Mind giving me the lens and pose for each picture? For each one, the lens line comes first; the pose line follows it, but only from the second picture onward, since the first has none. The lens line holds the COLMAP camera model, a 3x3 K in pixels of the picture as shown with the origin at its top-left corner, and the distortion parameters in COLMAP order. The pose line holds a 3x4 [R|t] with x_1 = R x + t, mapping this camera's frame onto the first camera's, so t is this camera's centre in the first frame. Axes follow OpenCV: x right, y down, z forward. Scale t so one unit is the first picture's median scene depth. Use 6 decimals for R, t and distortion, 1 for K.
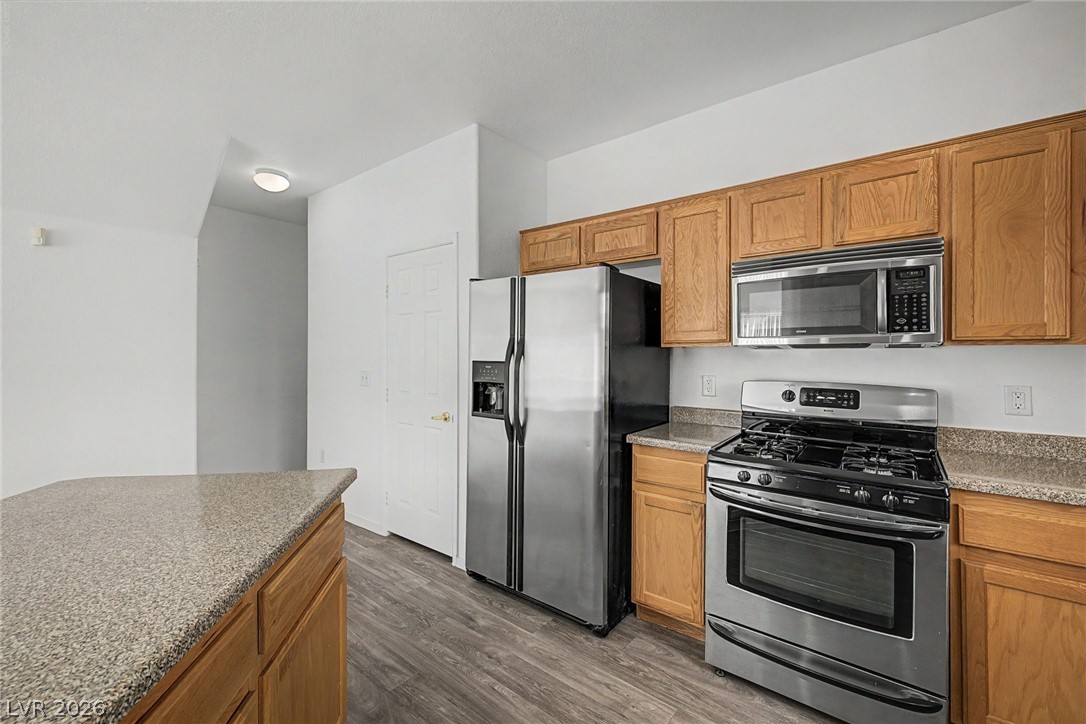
lens RADIAL K [[457.7, 0, 539.5], [0, 457.7, 355.8], [0, 0, 1]] dist [0.000869, -0.000559]
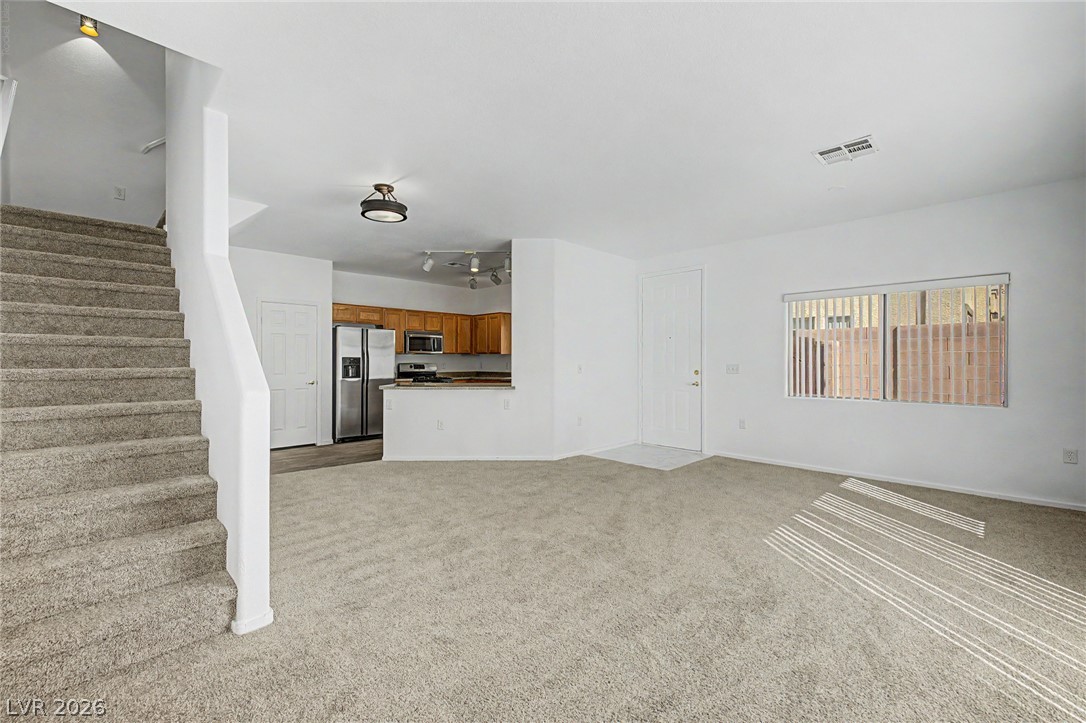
lens RADIAL K [[457.7, 0, 539.5], [0, 457.7, 355.3], [0, 0, 1]] dist [0.000869, -0.000559]
pose [[0.108628, 0.006843, 0.994059, -3.133018], [0.000648, 0.999976, -0.006955, 0.019133], [-0.994082, 0.001400, 0.108621, -0.466310]]
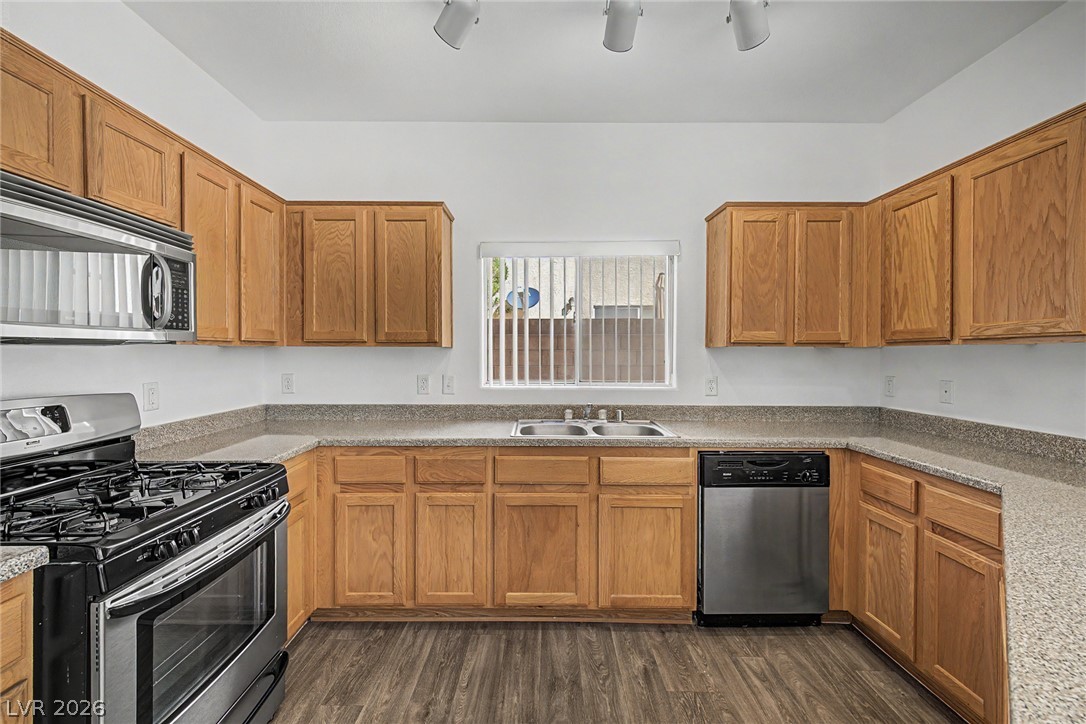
lens RADIAL K [[457.7, 0, 539.5], [0, 457.7, 355.8], [0, 0, 1]] dist [0.000869, -0.000559]
pose [[-0.626688, -0.011427, 0.779186, -0.300284], [-0.003932, 0.999926, 0.011502, -0.009944], [-0.779260, 0.004145, -0.626687, 0.821363]]
